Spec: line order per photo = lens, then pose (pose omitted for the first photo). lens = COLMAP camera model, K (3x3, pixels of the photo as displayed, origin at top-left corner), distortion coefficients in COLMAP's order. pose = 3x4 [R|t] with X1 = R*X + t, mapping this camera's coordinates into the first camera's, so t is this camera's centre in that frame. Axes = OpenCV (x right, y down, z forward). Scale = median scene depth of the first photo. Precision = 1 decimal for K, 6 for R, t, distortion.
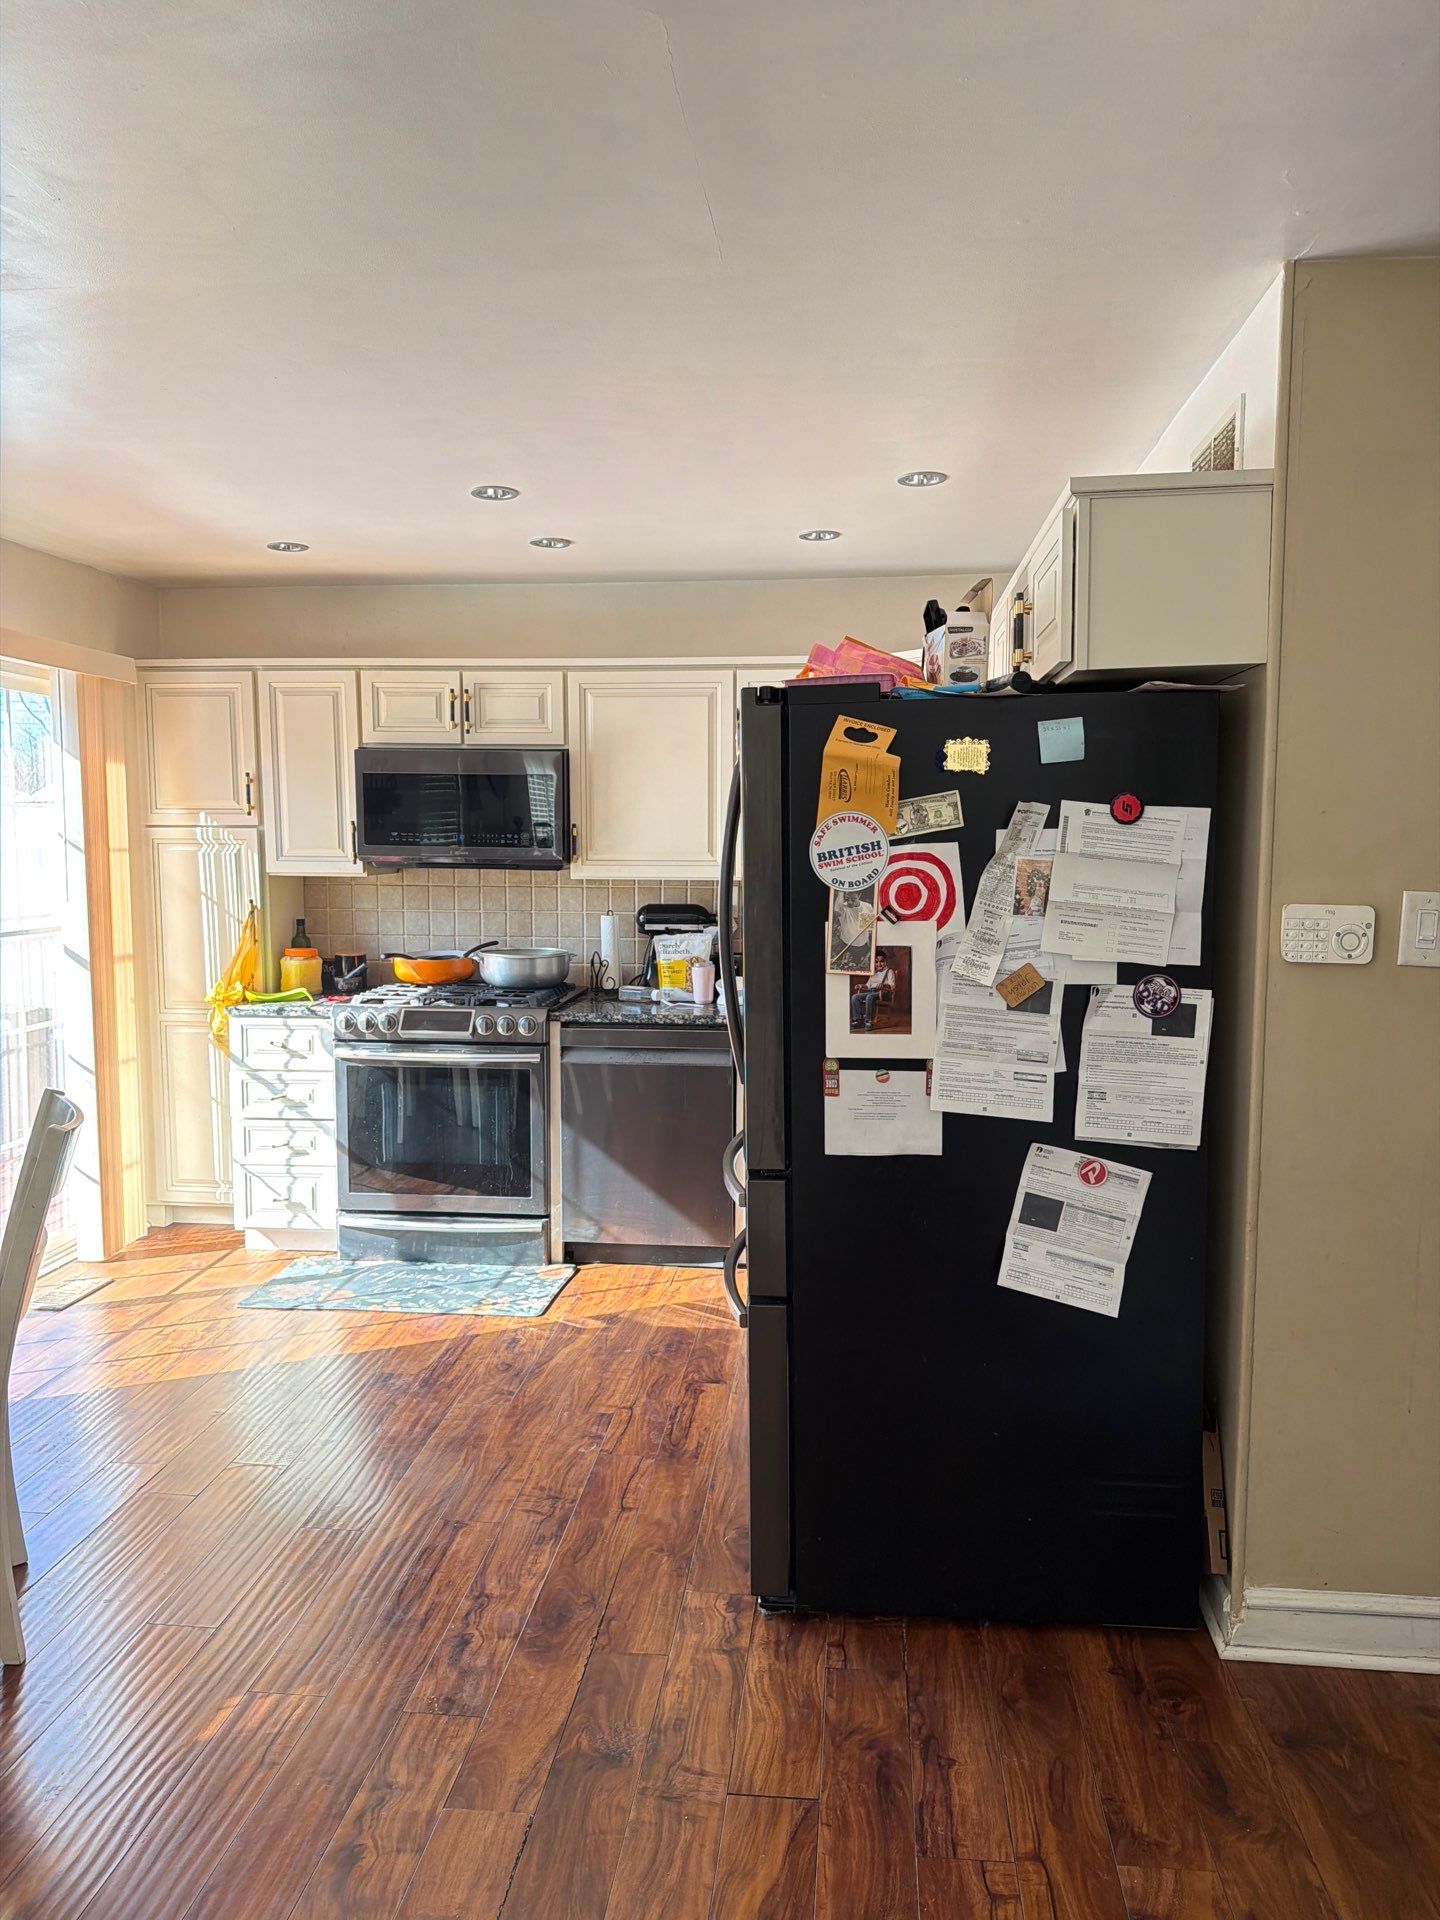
lens RADIAL K [[1391.2, 0, 720.0], [0, 1391.2, 960.0], [0, 0, 1]] dist [0.119653, -0.166049]
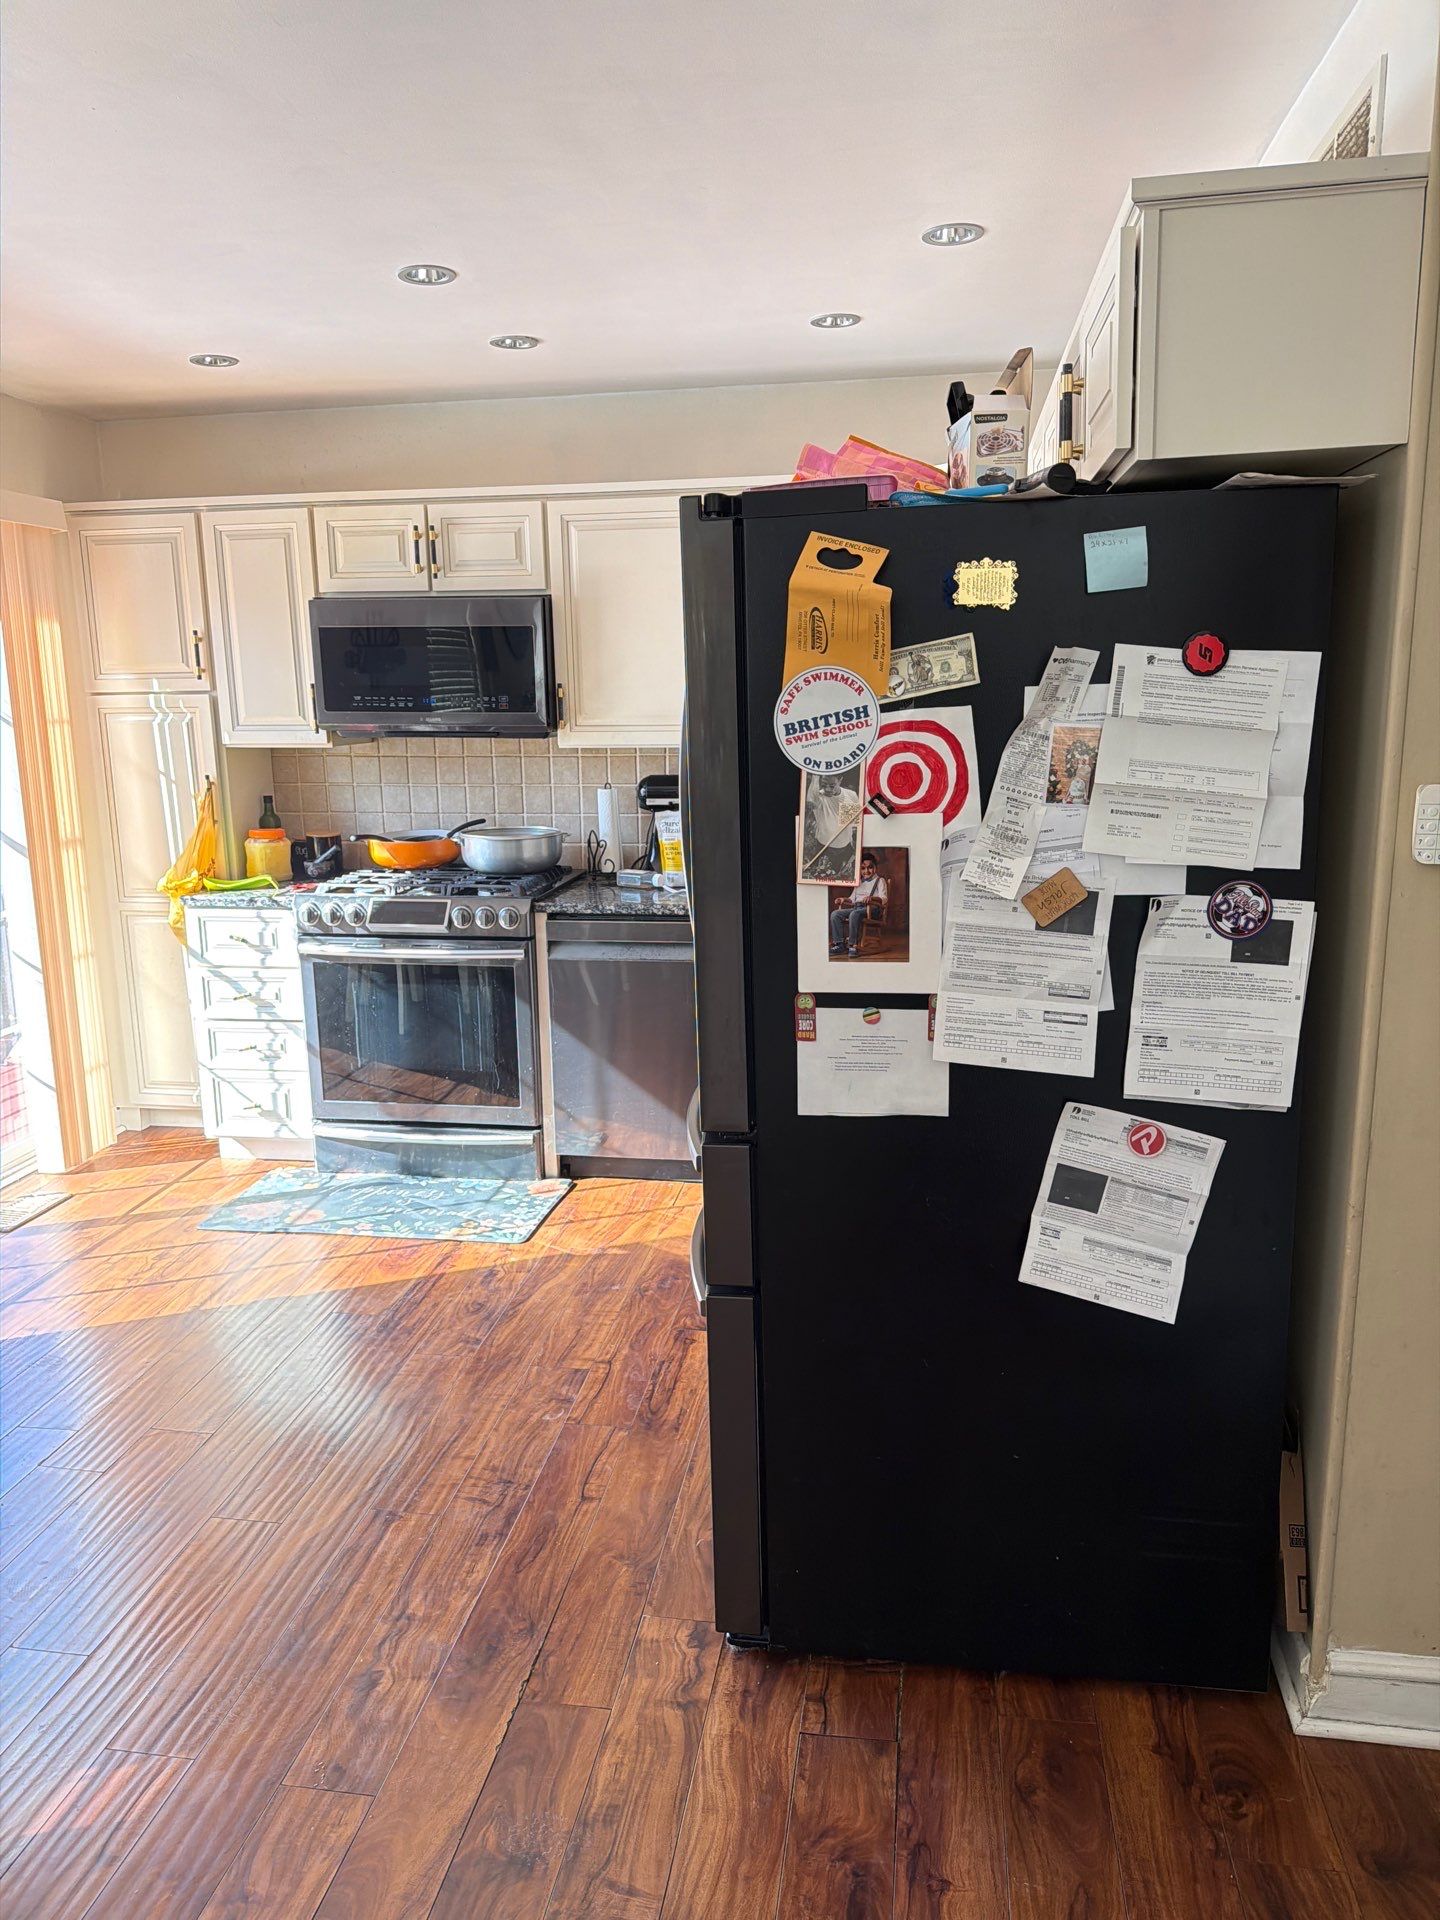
lens RADIAL K [[1372.7, 0, 711.5], [0, 1372.7, 965.6], [0, 0, 1]] dist [0.089518, -0.105433]
pose [[0.998211, -0.006188, -0.059466, 0.073333], [0.012622, 0.994024, 0.108430, -0.027645], [0.058440, -0.108987, 0.992324, 0.244759]]
